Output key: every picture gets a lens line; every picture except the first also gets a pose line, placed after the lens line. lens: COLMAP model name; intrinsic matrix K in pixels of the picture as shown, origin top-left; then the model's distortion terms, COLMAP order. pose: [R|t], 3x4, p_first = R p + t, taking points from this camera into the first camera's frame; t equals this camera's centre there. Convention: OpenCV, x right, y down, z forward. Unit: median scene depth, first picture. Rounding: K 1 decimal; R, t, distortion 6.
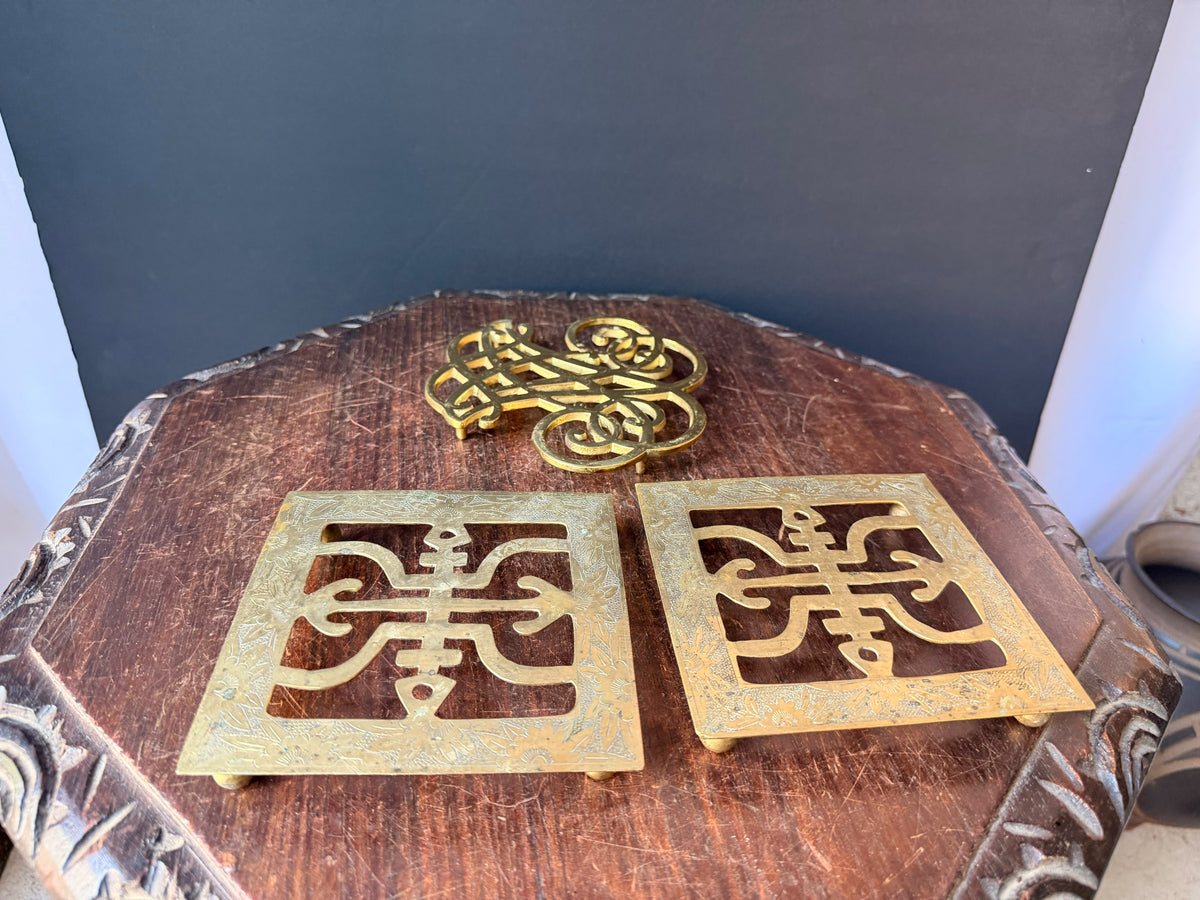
lens RADIAL K [[899.4, 0, 600.0], [0, 899.4, 450.0], [0, 0, 1]] dist [0.142789, -0.325780]
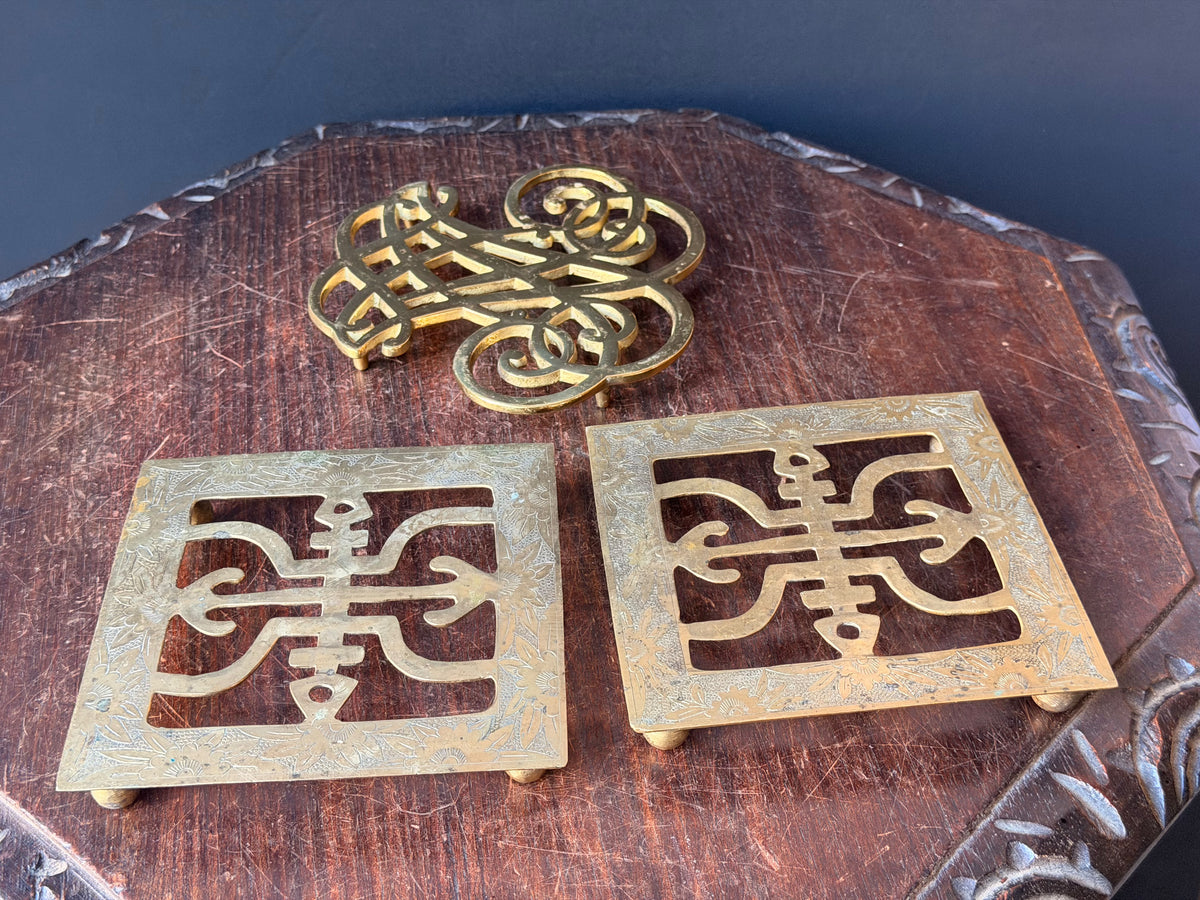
lens RADIAL K [[1826.2, 0, 579.6], [0, 1826.2, 449.4], [0, 0, 1]] dist [0.214877, -0.553047]
pose [[0.996237, -0.047801, -0.072294, 0.144150], [0.055019, 0.993323, 0.101399, -0.100186], [0.066964, -0.104995, 0.992216, -0.534145]]
